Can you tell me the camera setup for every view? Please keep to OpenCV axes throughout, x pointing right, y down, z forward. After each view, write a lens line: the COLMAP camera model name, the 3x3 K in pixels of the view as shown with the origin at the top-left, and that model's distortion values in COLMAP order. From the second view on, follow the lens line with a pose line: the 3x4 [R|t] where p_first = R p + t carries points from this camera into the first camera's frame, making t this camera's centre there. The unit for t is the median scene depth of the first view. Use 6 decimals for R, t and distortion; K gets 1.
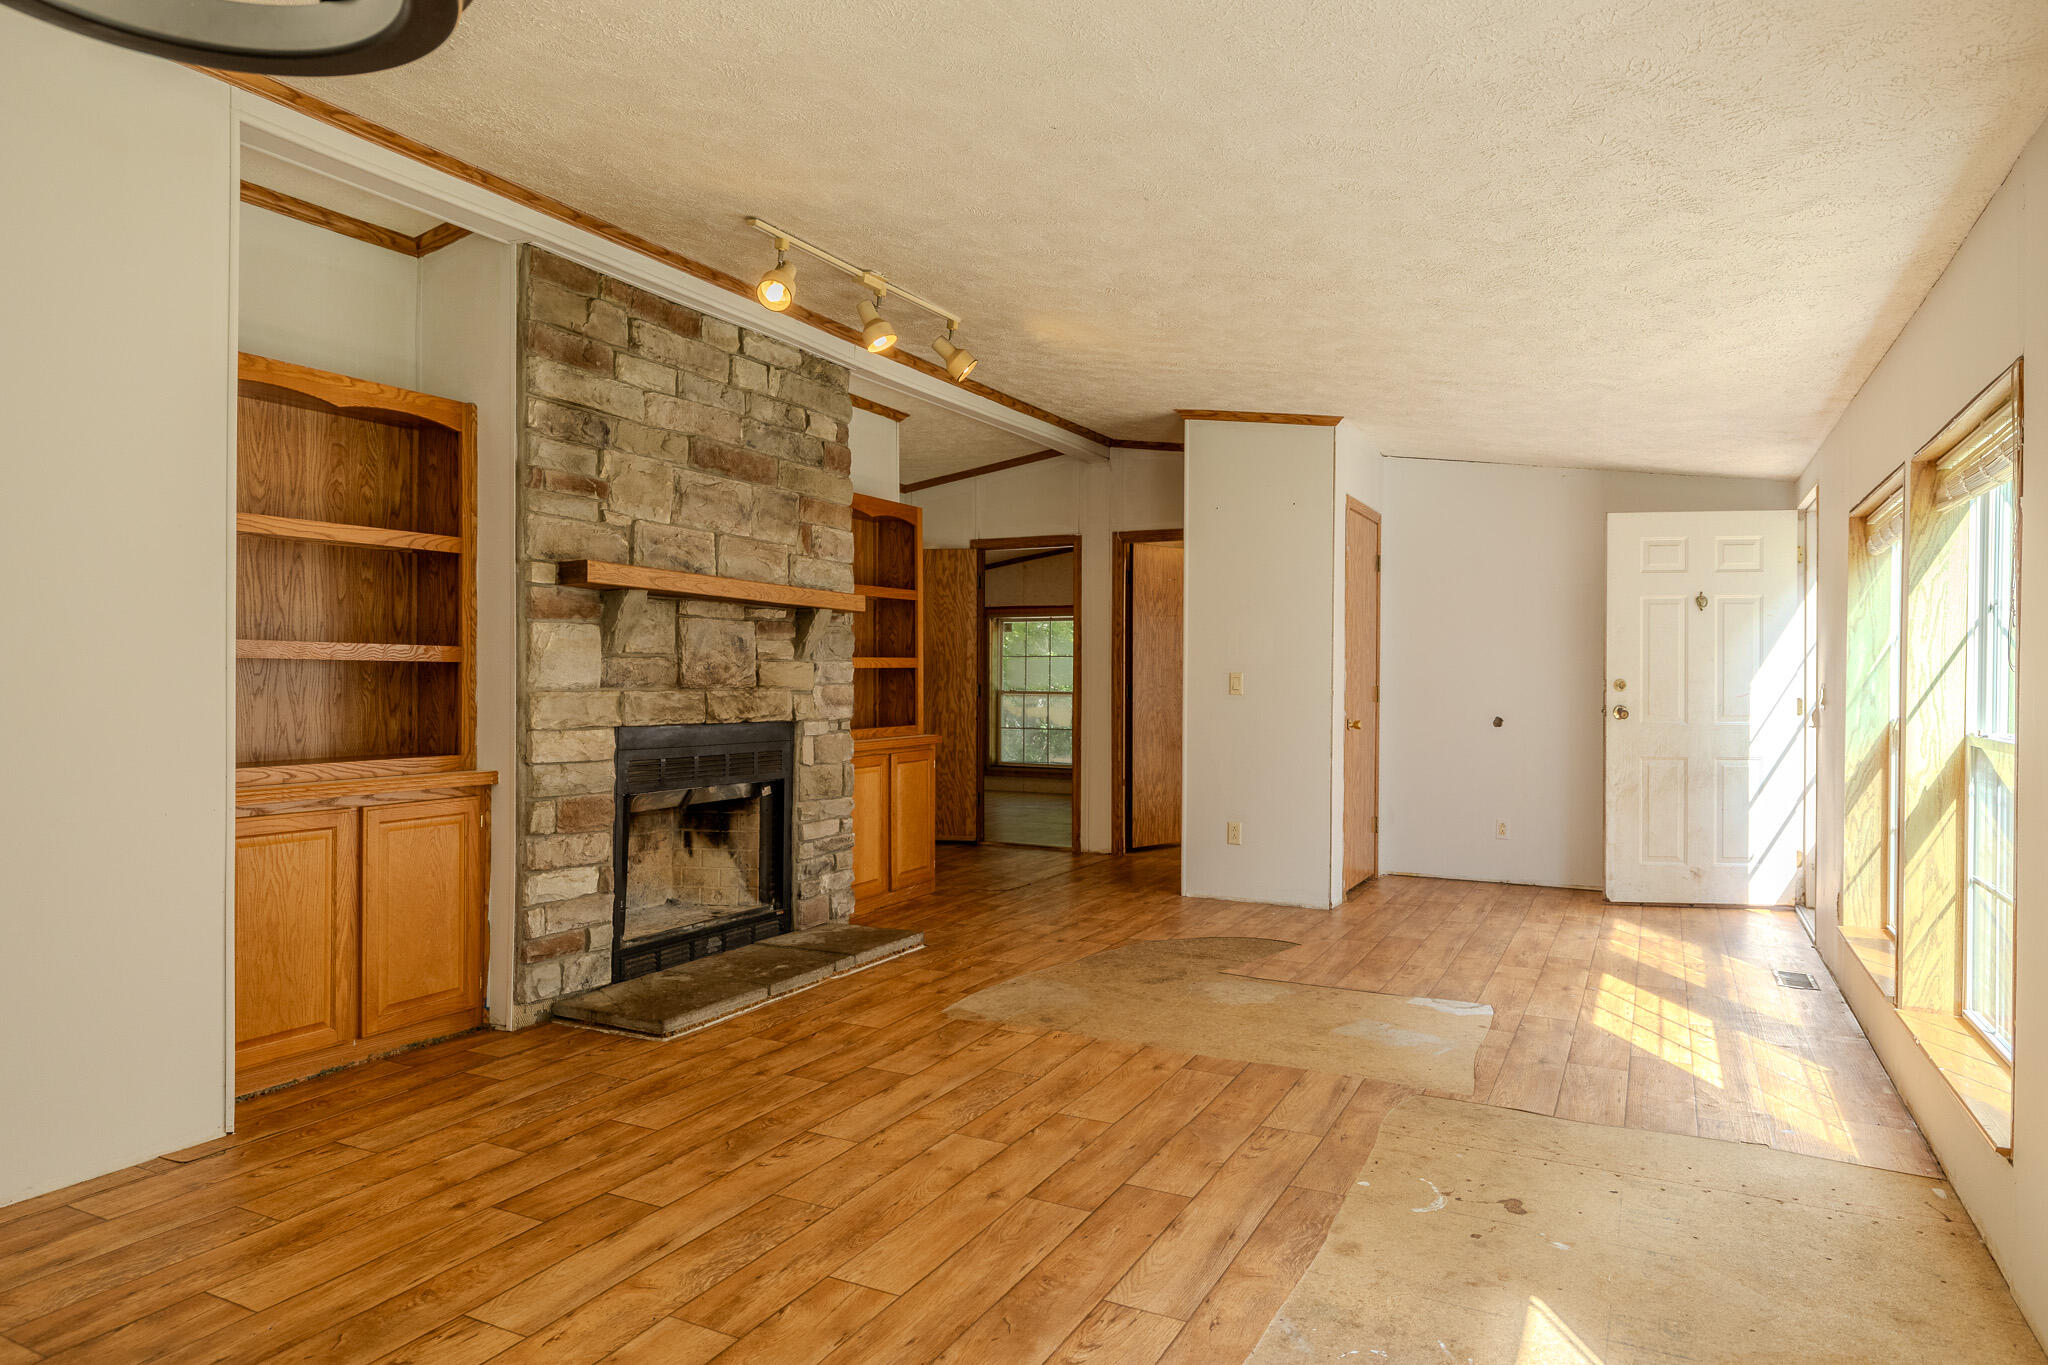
lens RADIAL K [[1210.5, 0, 1024.6], [0, 1210.5, 678.5], [0, 0, 1]] dist [-0.017797, -0.001073]
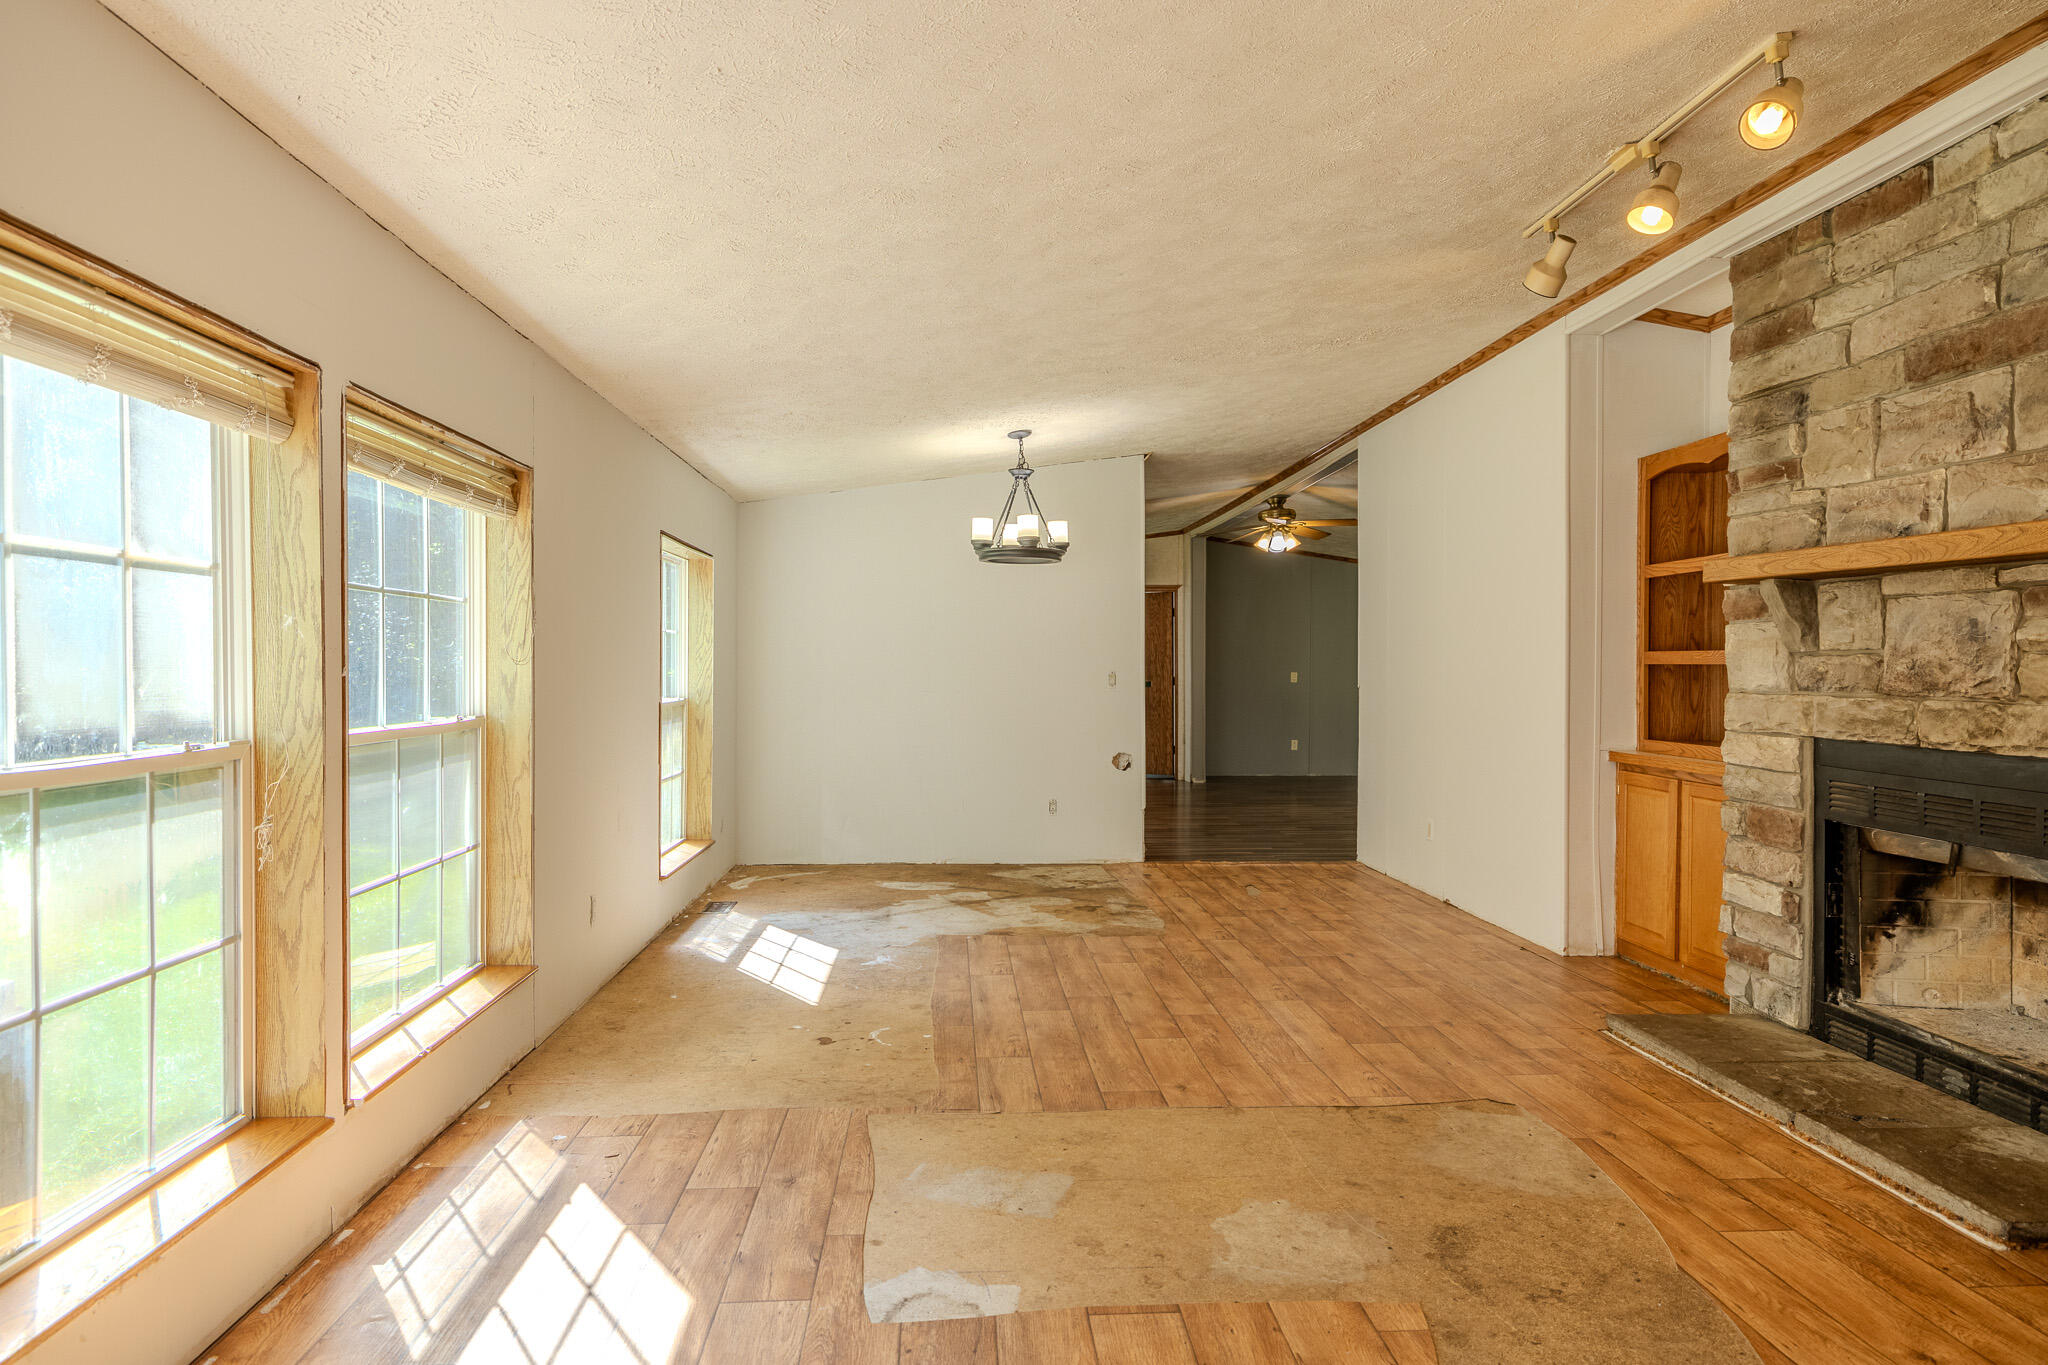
lens RADIAL K [[1210.5, 0, 1024.5], [0, 1210.5, 678.8], [0, 0, 1]] dist [-0.017797, -0.001073]
pose [[-0.852768, -0.002785, -0.522283, 0.614867], [-0.008336, 0.999931, 0.008279, -0.004024], [0.522224, 0.011414, -0.852732, 1.506215]]
